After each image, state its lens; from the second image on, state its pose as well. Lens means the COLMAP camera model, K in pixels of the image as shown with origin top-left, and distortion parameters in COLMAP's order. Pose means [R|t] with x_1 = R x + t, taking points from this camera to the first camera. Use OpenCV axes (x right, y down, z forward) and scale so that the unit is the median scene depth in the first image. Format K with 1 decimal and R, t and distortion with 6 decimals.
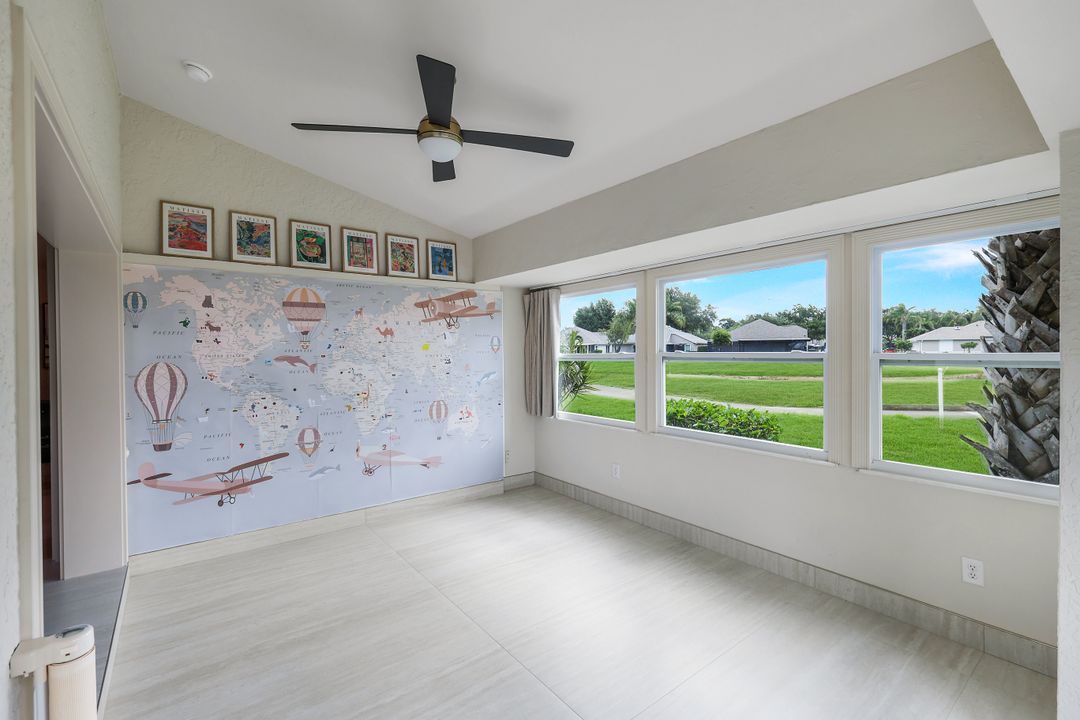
lens RADIAL K [[476.9, 0, 540.7], [0, 476.9, 358.4], [0, 0, 1]] dist [0.000015, 0.000011]
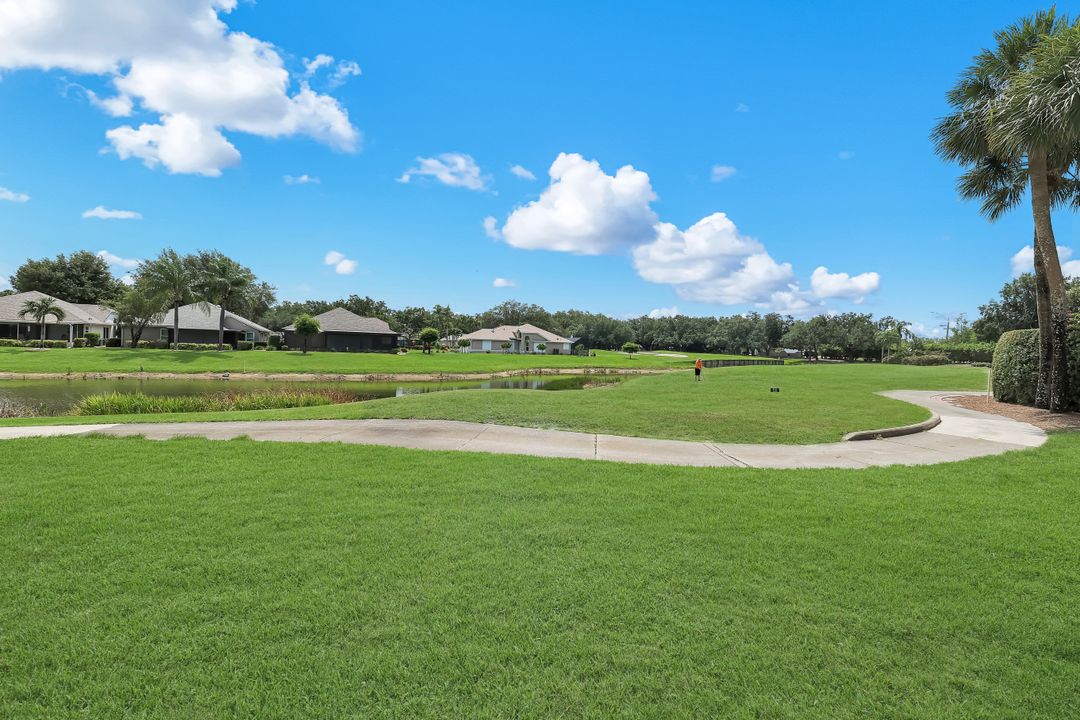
lens RADIAL K [[501.5, 0, 538.1], [0, 501.5, 357.0], [0, 0, 1]] dist [-0.002098, -0.000279]
pose [[0.602376, 0.014128, 0.798087, -0.041155], [-0.021364, 0.999771, -0.001573, 0.000480], [-0.797926, -0.016103, 0.602540, 0.174567]]
